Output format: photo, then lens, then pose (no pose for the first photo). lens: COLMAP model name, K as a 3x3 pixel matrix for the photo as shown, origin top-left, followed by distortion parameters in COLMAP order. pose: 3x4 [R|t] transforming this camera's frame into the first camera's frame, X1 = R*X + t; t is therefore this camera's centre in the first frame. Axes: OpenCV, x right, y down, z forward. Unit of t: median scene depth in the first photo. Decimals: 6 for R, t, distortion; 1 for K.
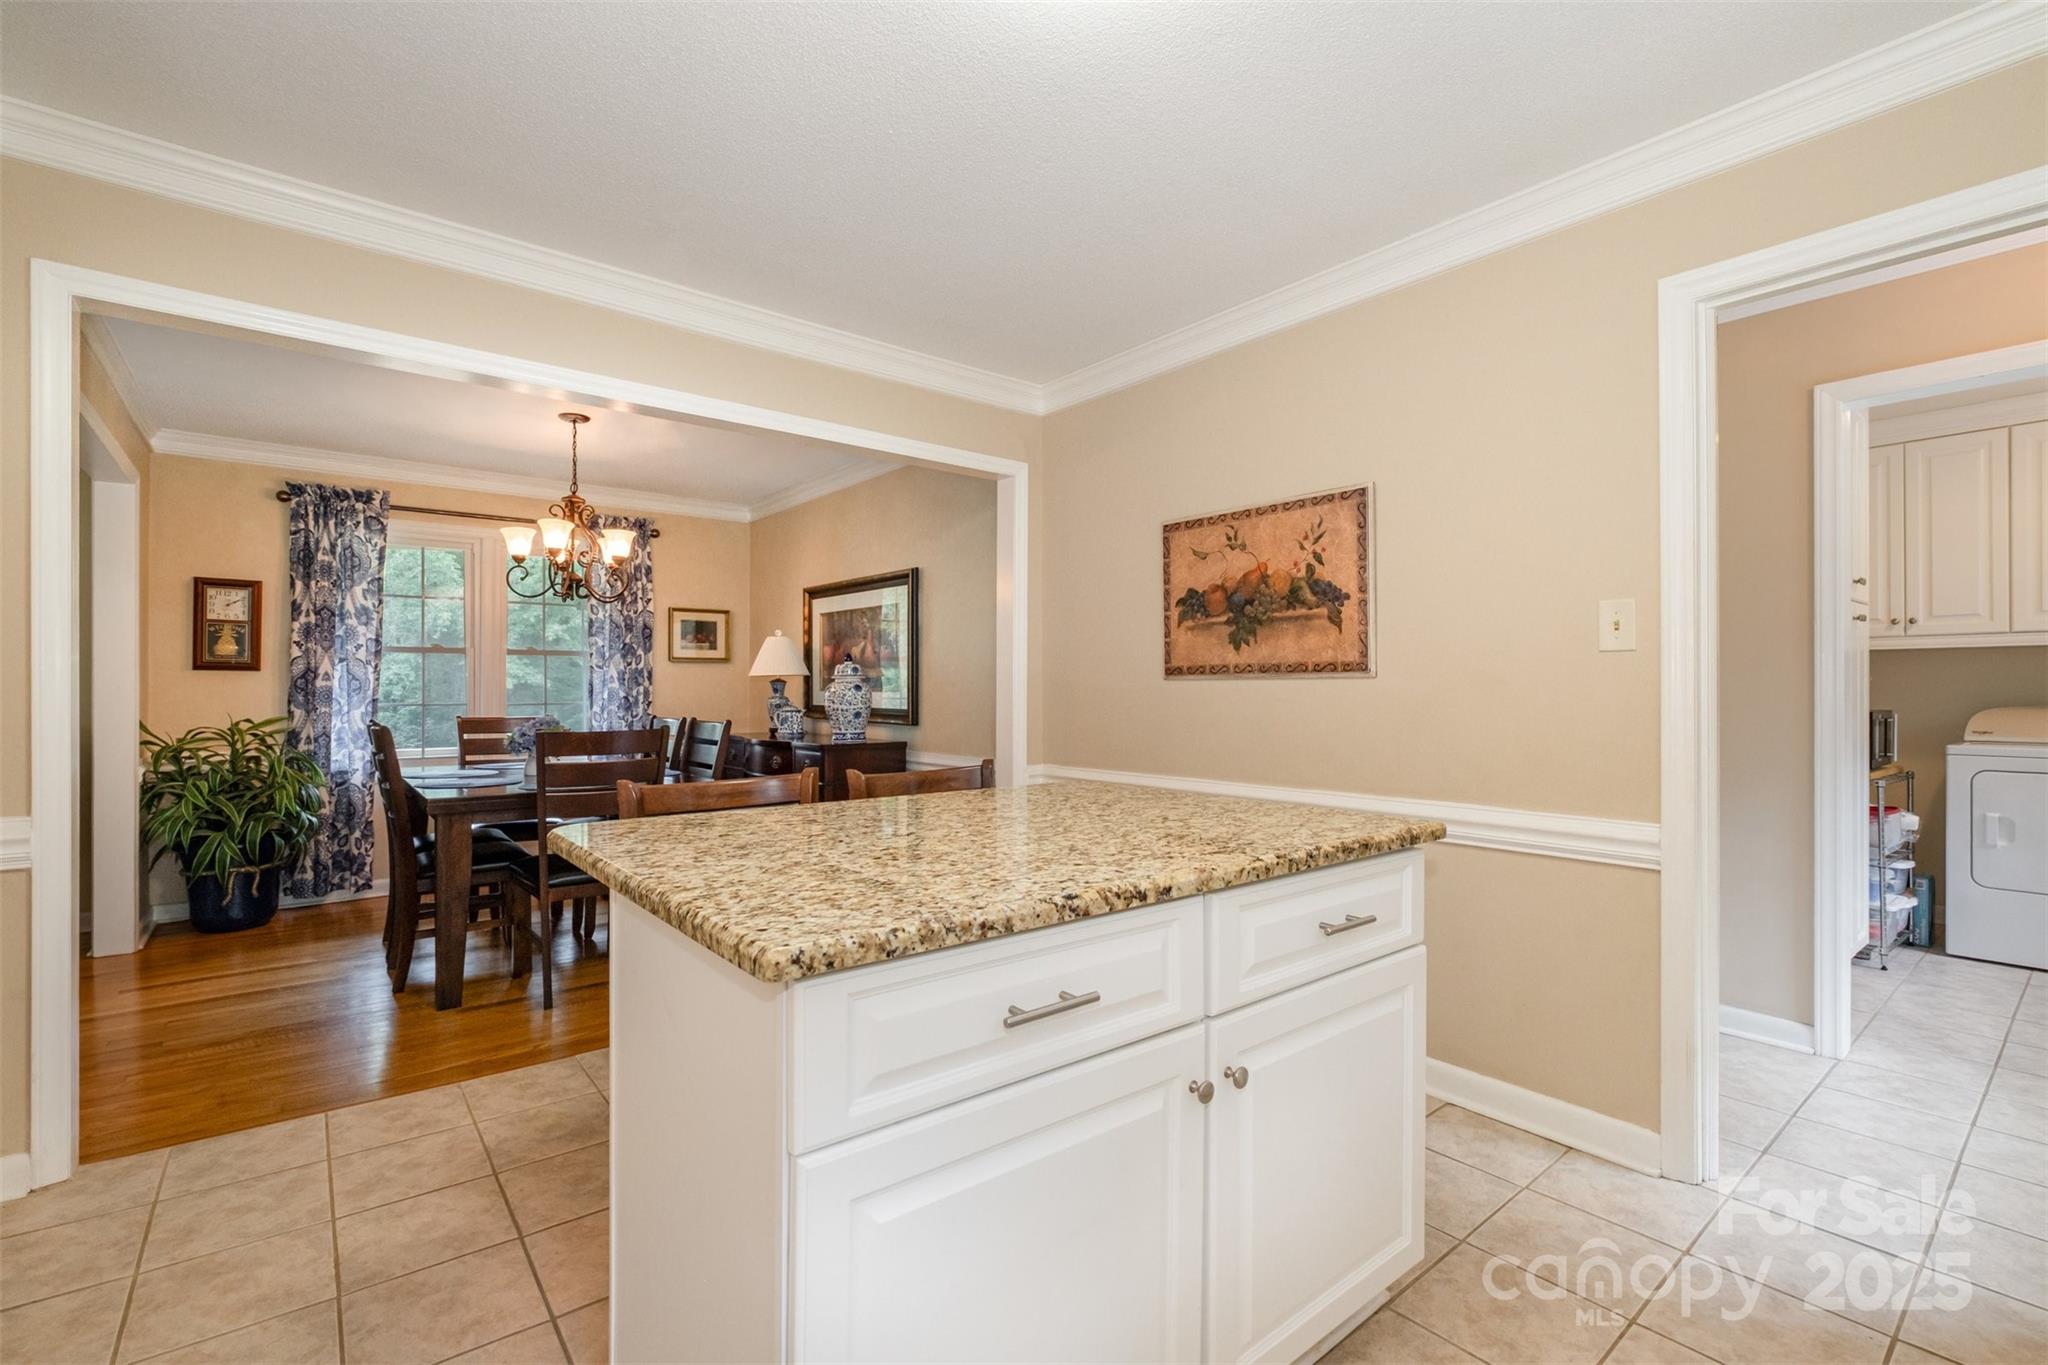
lens RADIAL K [[882.2, 0, 1023.6], [0, 882.2, 685.3], [0, 0, 1]] dist [-0.010226, 0.001561]
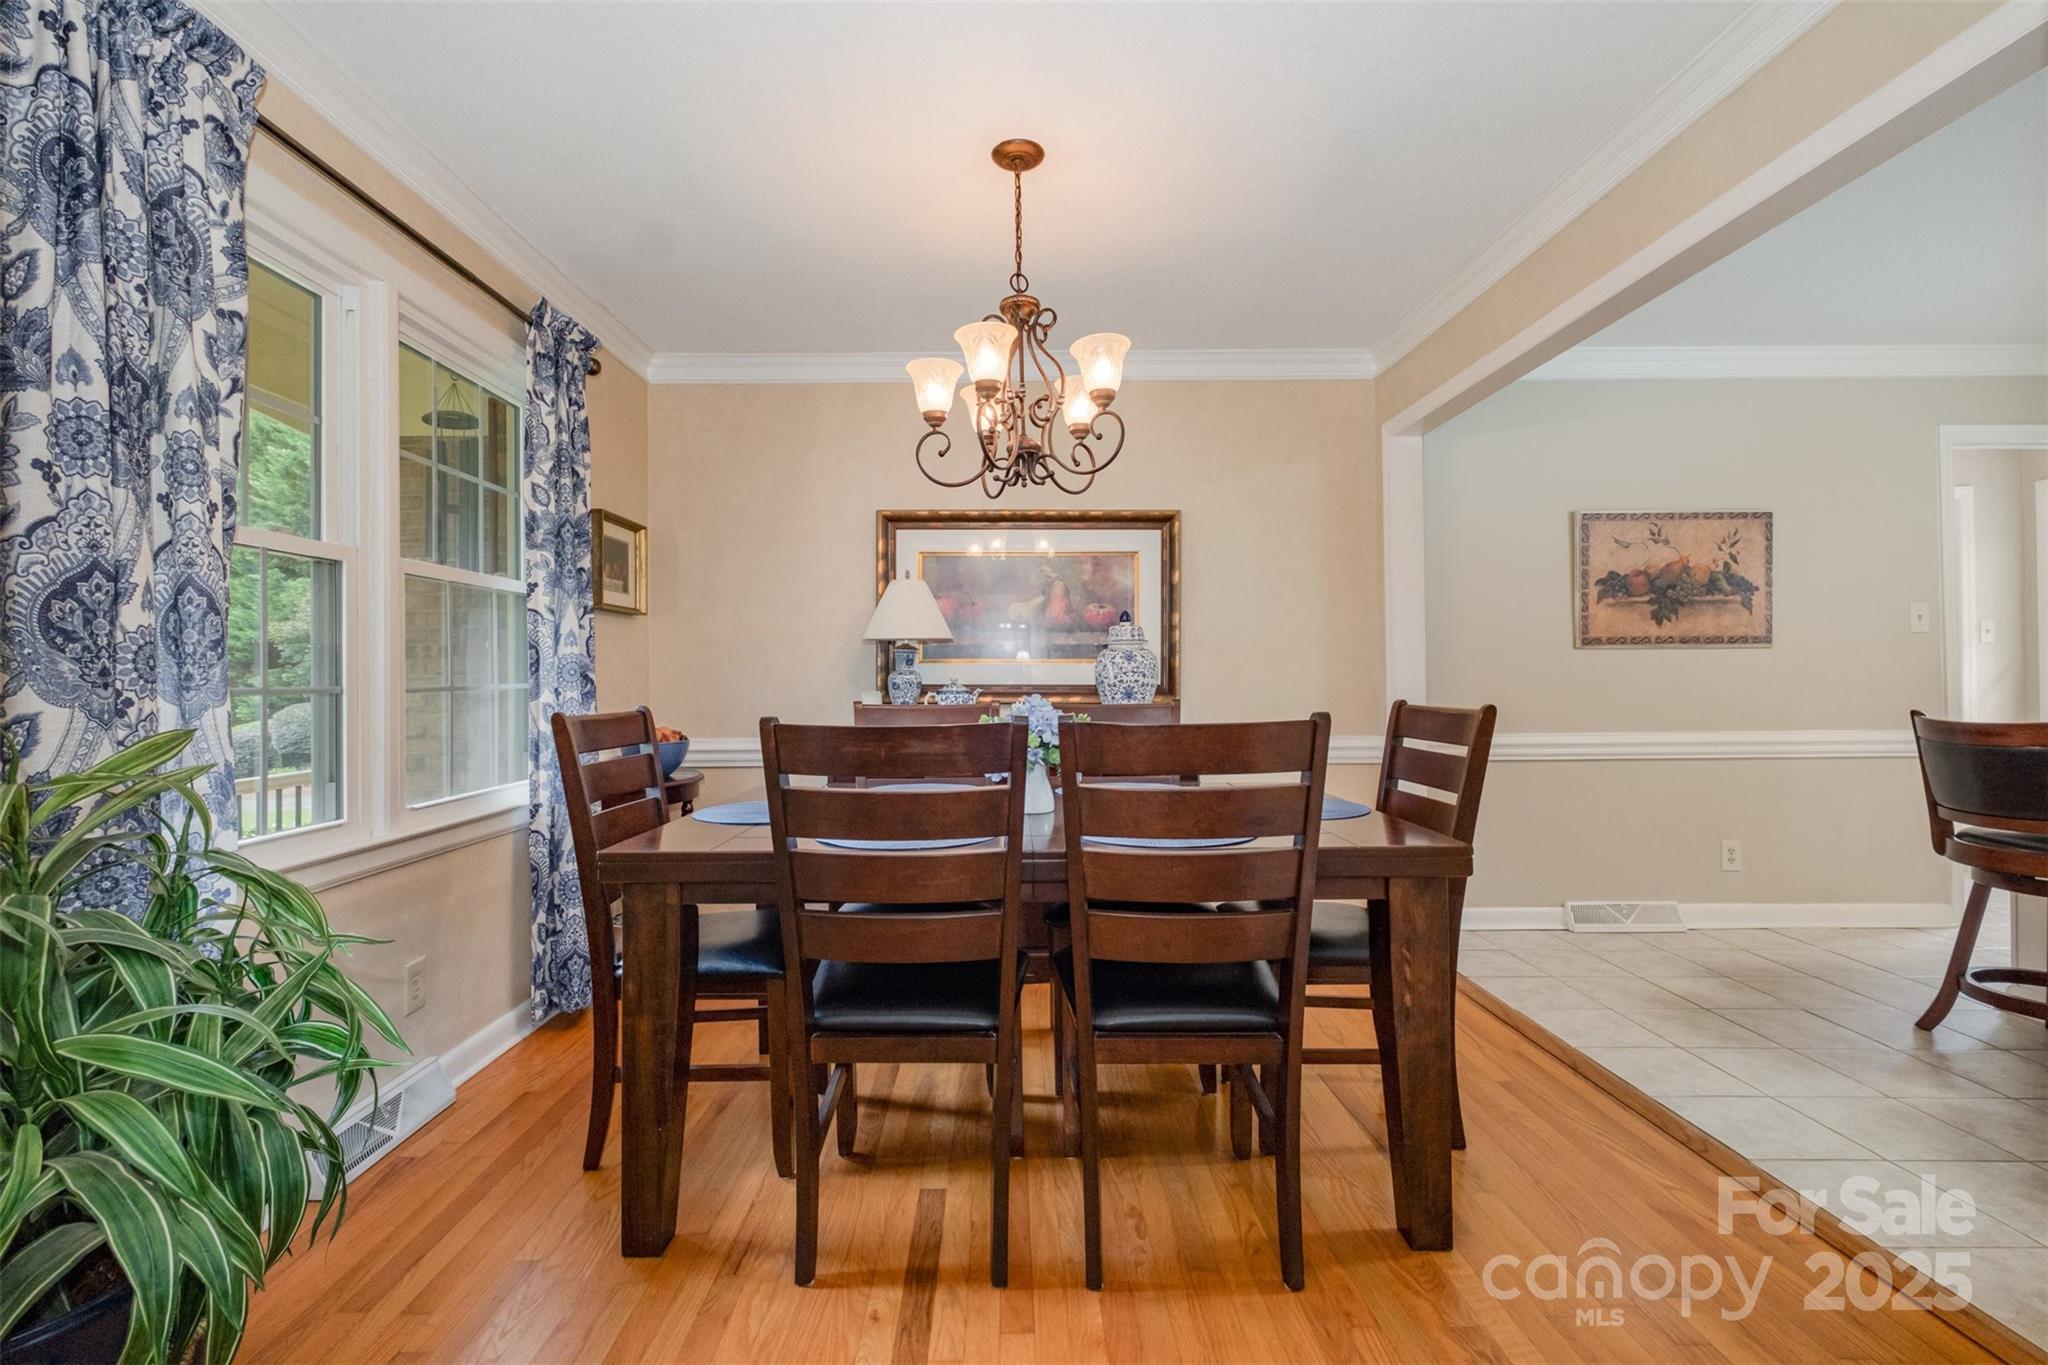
lens RADIAL K [[882.2, 0, 1017.0], [0, 882.2, 670.9], [0, 0, 1]] dist [-0.010226, 0.001561]
pose [[0.646901, 0.004139, 0.762563, -1.306403], [0.003397, 0.999960, -0.008308, 0.032518], [-0.762566, 0.007965, 0.646861, 0.910054]]
